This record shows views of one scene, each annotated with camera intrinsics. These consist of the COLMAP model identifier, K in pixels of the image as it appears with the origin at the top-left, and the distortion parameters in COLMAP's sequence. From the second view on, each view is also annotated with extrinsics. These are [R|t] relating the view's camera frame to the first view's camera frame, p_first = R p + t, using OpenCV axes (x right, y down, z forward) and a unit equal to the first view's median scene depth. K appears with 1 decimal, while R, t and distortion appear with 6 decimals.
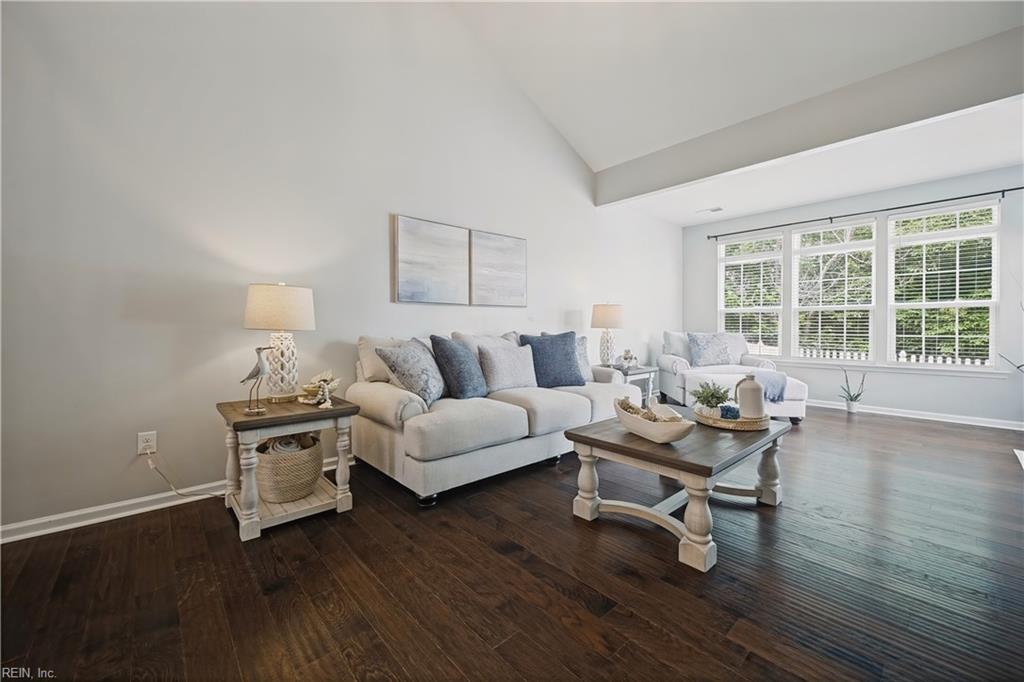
lens RADIAL K [[404.3, 0, 512.5], [0, 404.3, 332.1], [0, 0, 1]] dist [0.003039, -0.002573]
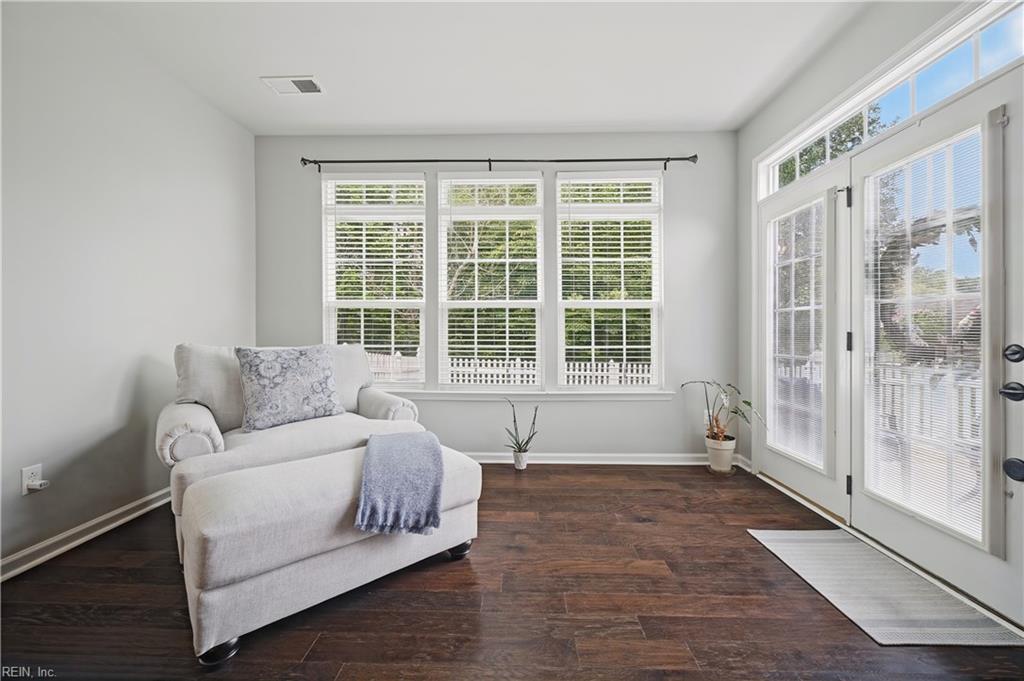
lens RADIAL K [[404.3, 0, 511.7], [0, 404.3, 338.0], [0, 0, 1]] dist [0.003039, -0.002573]
pose [[0.685587, -0.004940, 0.727974, 0.398612], [0.008772, 0.999960, -0.001476, -0.005373], [-0.727938, 0.007398, 0.685603, 0.622925]]
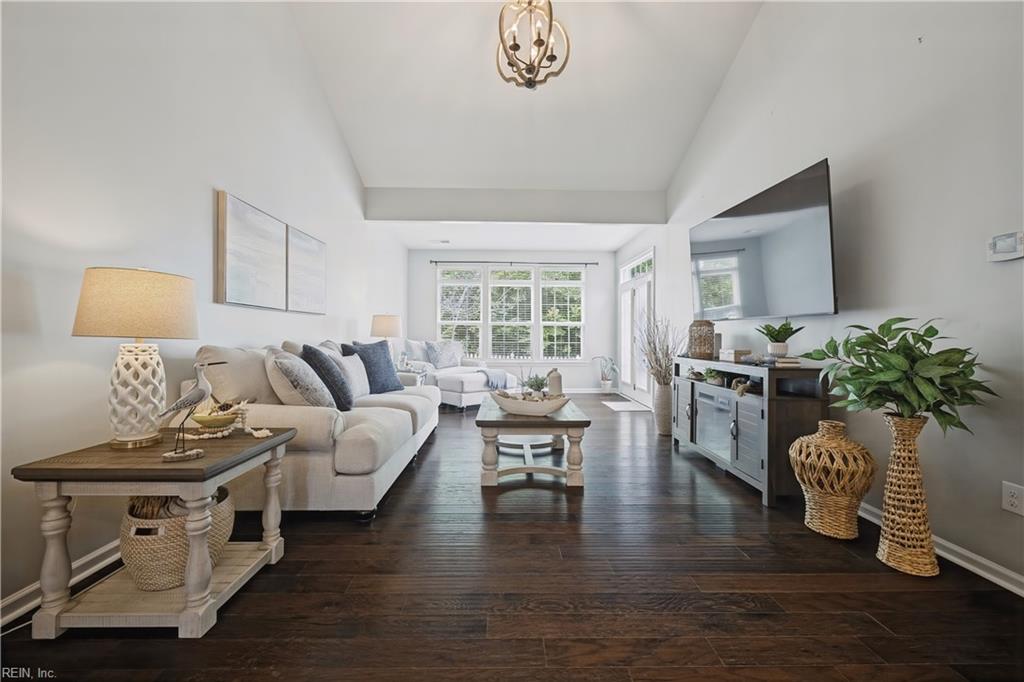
lens RADIAL K [[404.3, 0, 505.8], [0, 404.3, 333.4], [0, 0, 1]] dist [0.003039, -0.002573]
pose [[0.663841, 0.010080, 0.747806, -0.366835], [0.003610, 0.999854, -0.016682, -0.000784], [-0.747865, 0.013773, 0.663708, 0.052054]]
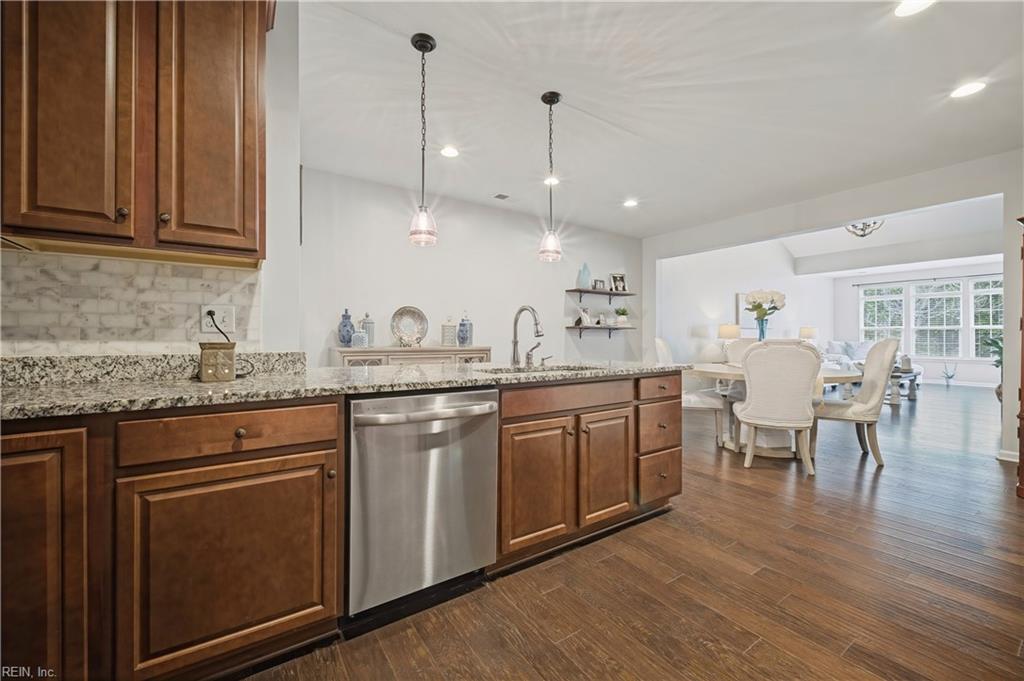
lens RADIAL K [[404.3, 0, 513.9], [0, 404.3, 336.0], [0, 0, 1]] dist [0.003039, -0.002573]
pose [[0.990340, 0.000025, -0.138658, -0.949334], [-0.002449, 0.999847, -0.017314, 0.014693], [0.138636, 0.017487, 0.990189, -1.203582]]
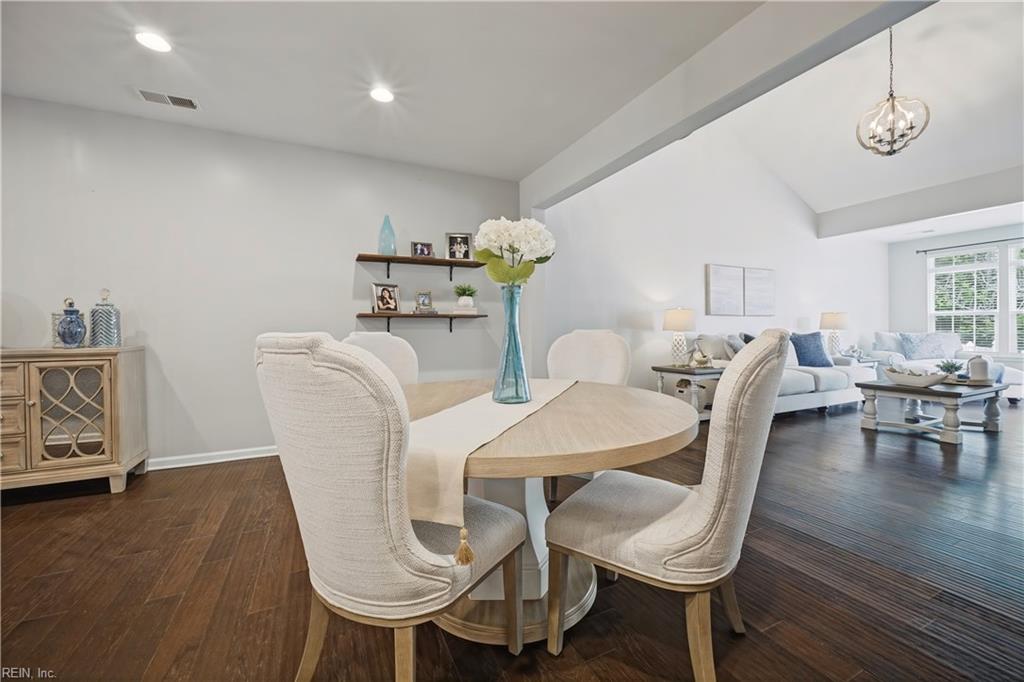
lens RADIAL K [[404.3, 0, 513.8], [0, 404.3, 333.0], [0, 0, 1]] dist [0.003039, -0.002573]
pose [[0.959912, -0.007047, -0.280215, -0.434829], [0.004883, 0.999953, -0.008421, 0.008775], [0.280261, 0.006715, 0.959900, -0.633621]]
